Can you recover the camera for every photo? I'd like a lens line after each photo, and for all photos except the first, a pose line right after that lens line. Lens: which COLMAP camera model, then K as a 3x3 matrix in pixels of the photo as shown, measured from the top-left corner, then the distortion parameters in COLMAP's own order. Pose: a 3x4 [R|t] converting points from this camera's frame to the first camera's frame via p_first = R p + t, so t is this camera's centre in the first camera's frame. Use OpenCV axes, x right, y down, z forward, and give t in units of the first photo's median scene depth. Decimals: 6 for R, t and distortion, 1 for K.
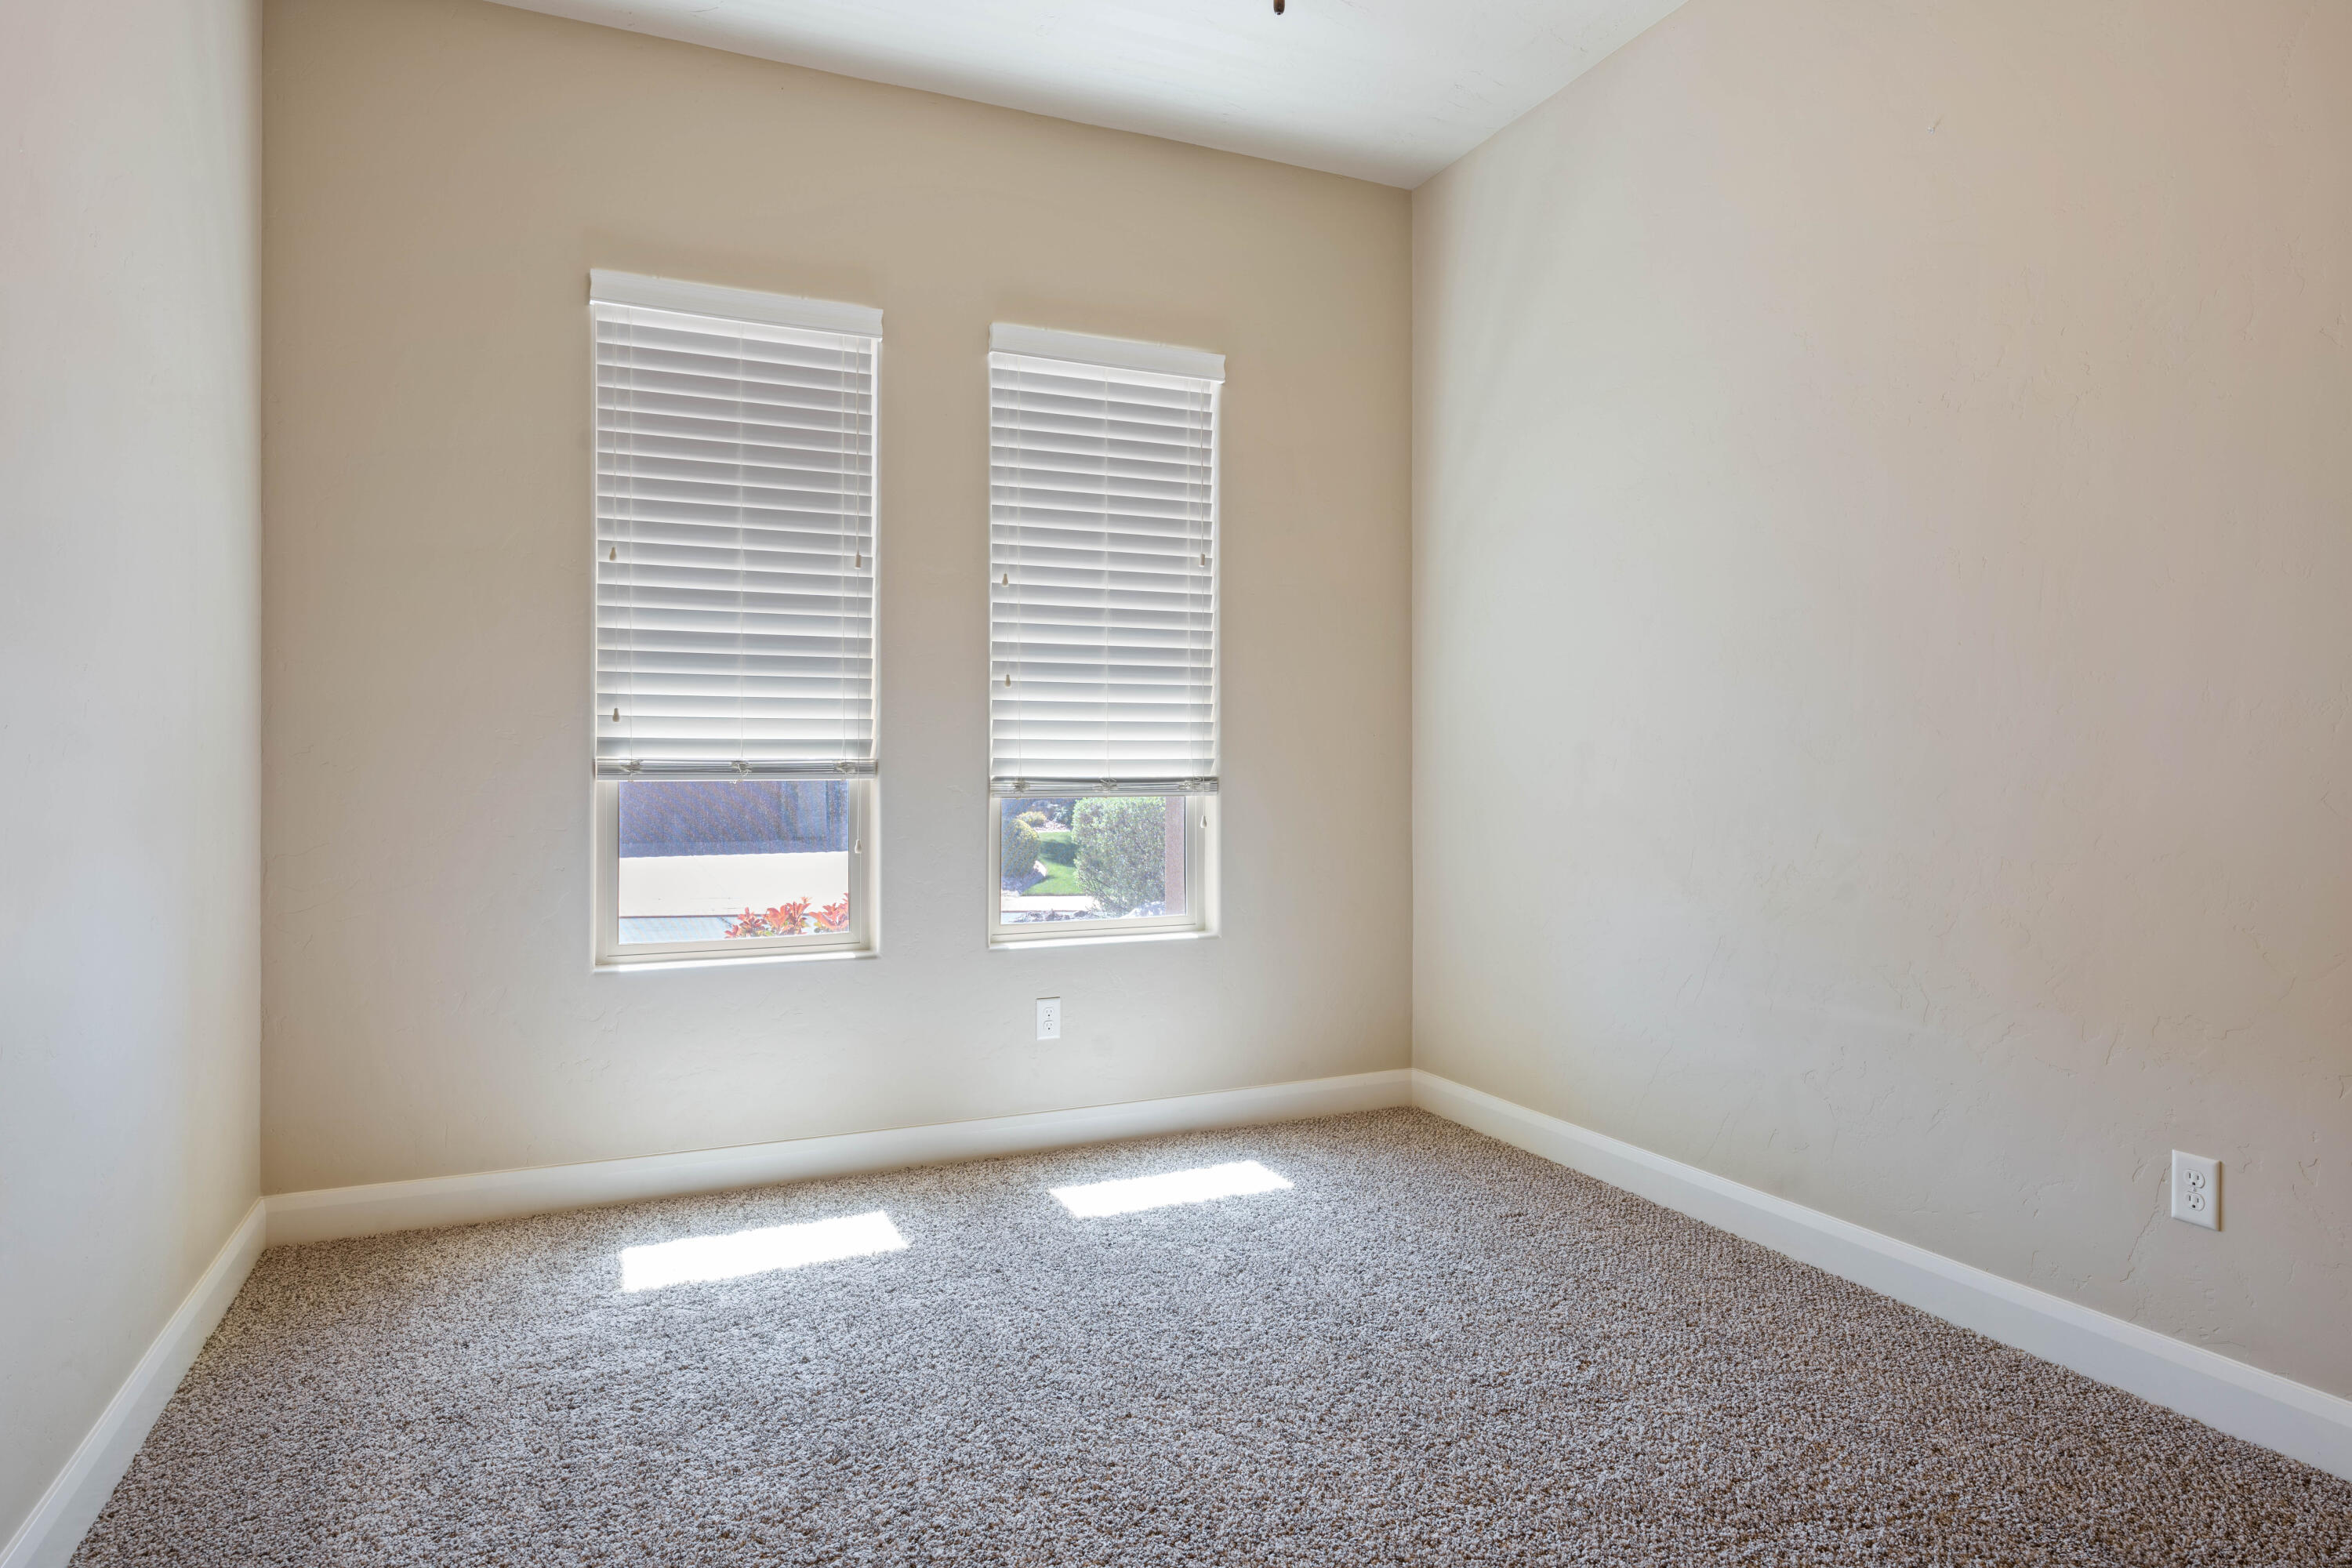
lens RADIAL K [[1352.2, 0, 1176.0], [0, 1352.2, 784.0], [0, 0, 1]] dist [0.000027, 0.000466]
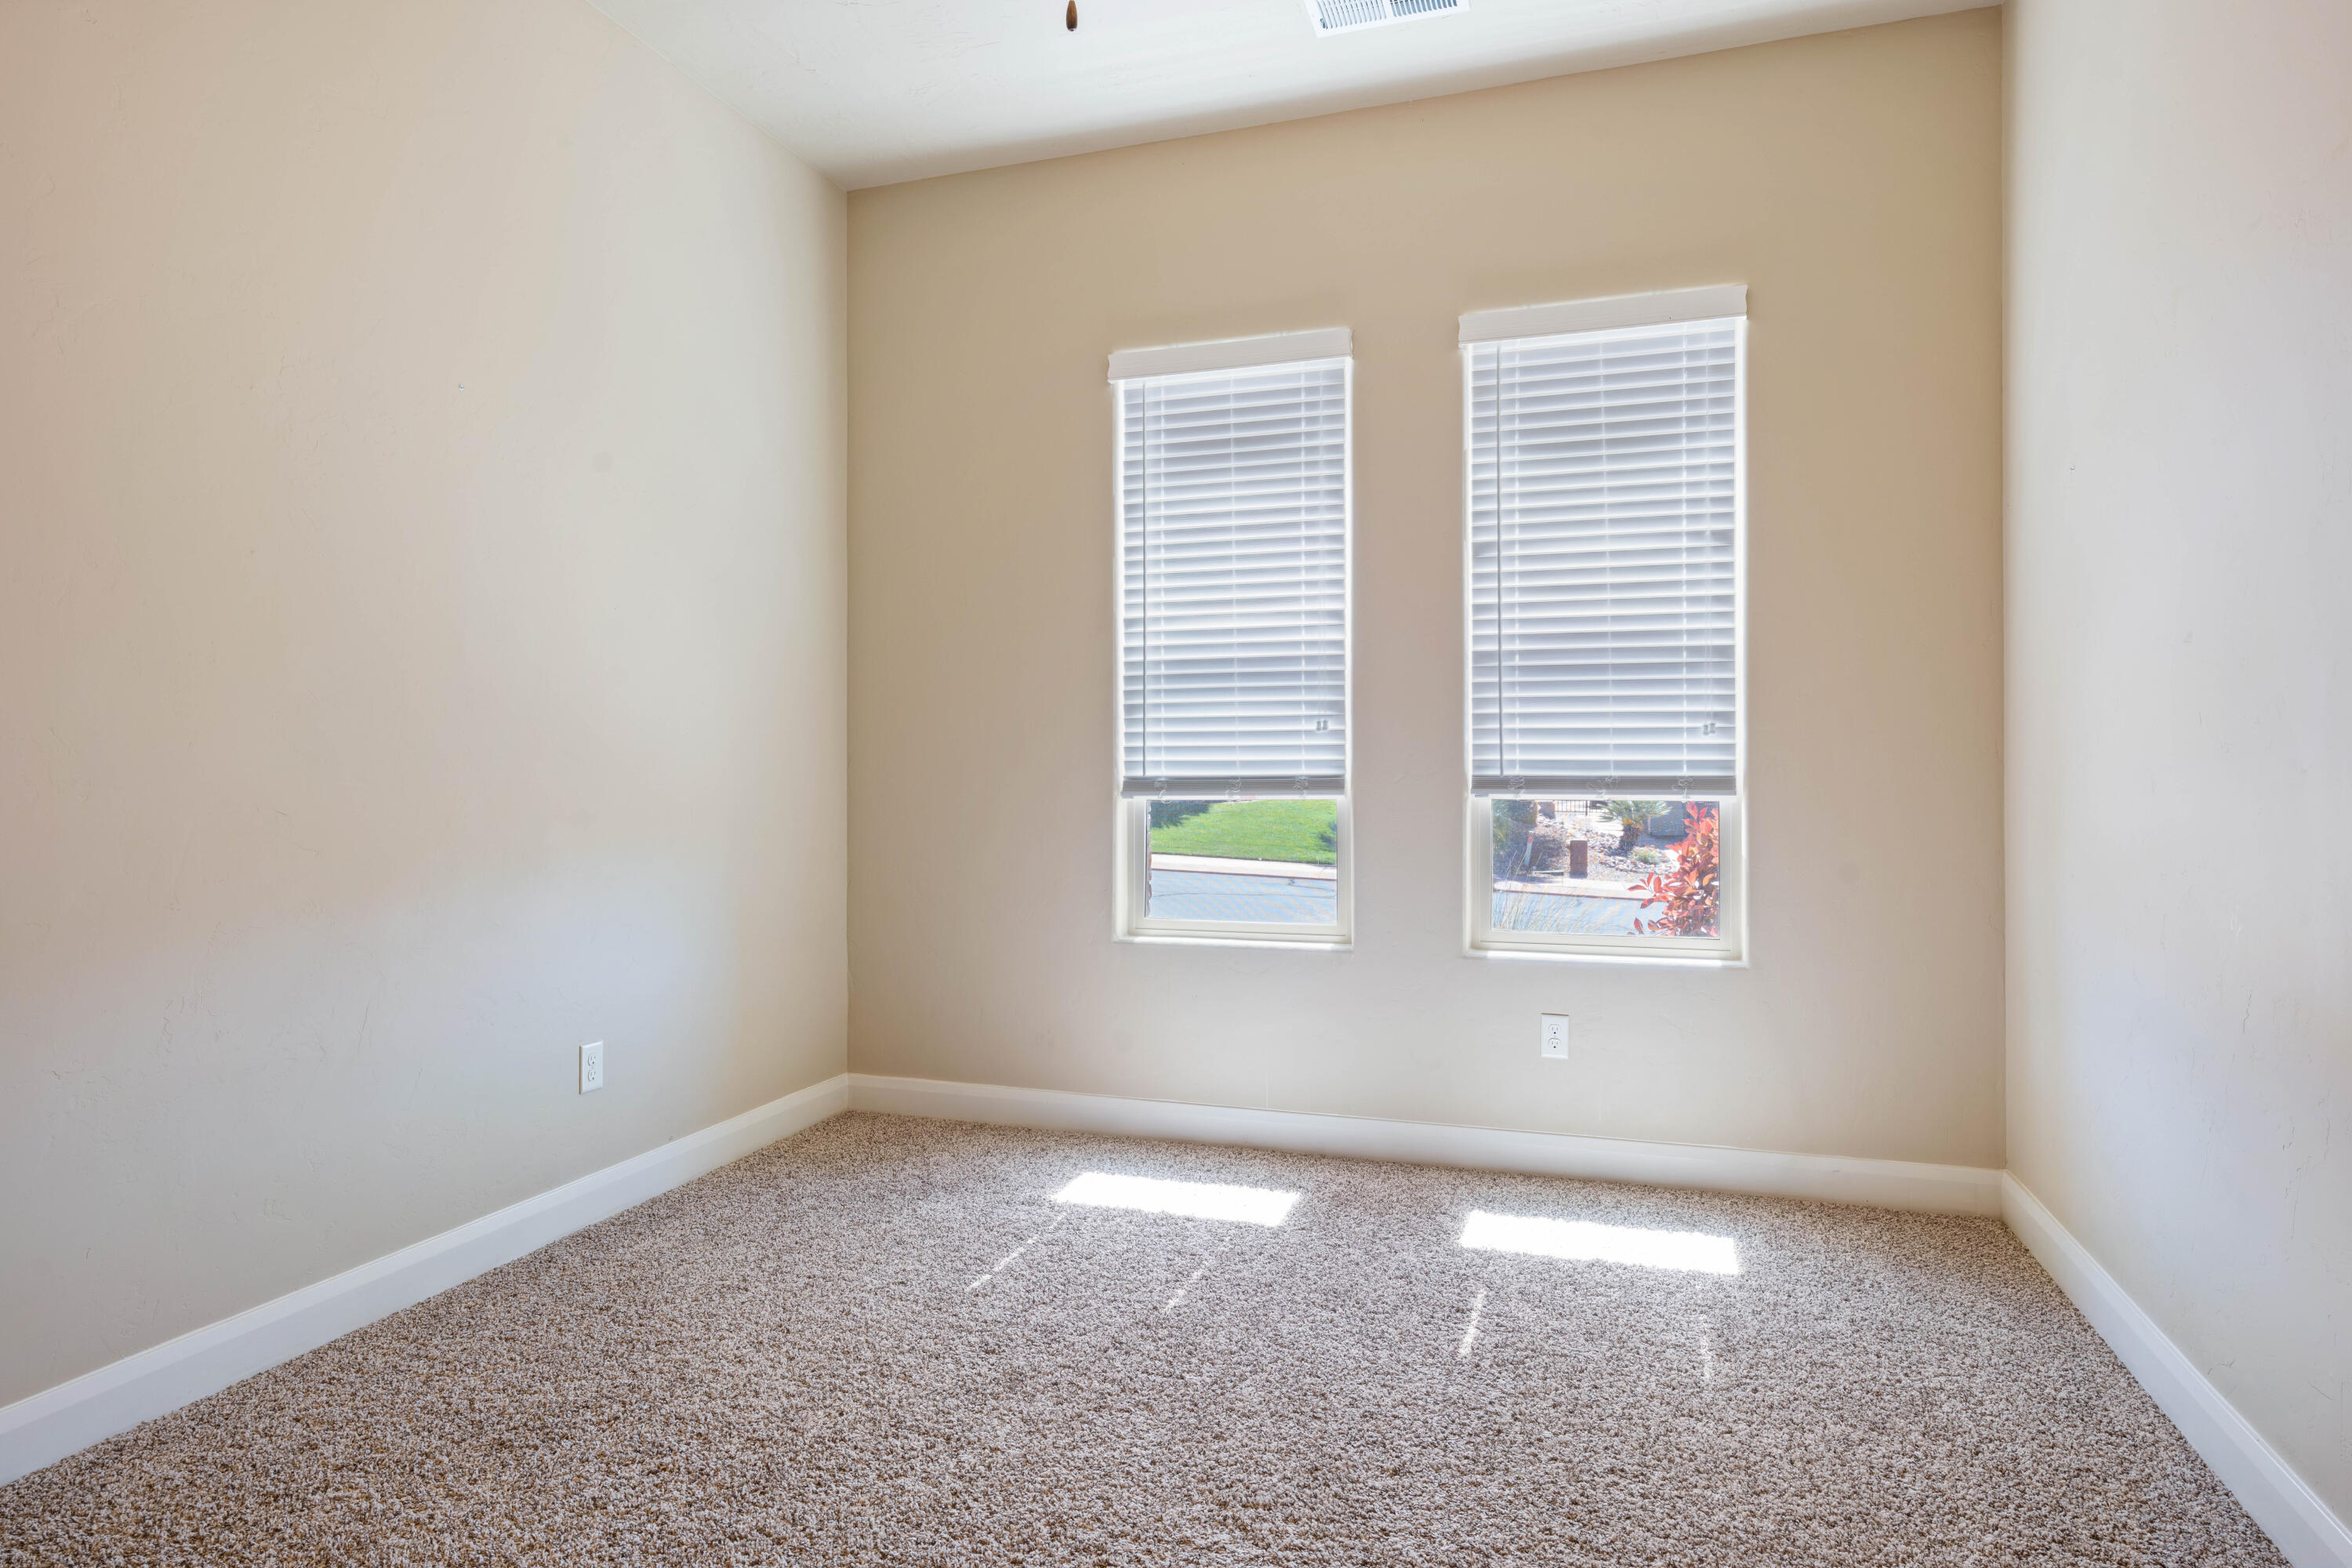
lens RADIAL K [[1311.8, 0, 1177.5], [0, 1311.8, 776.4], [0, 0, 1]] dist [0.034254, 0.000301]
pose [[0.738232, 0.005256, -0.674526, 0.368456], [-0.009456, 0.999952, -0.002558, -0.002562], [0.674480, 0.008267, 0.738246, 0.163169]]
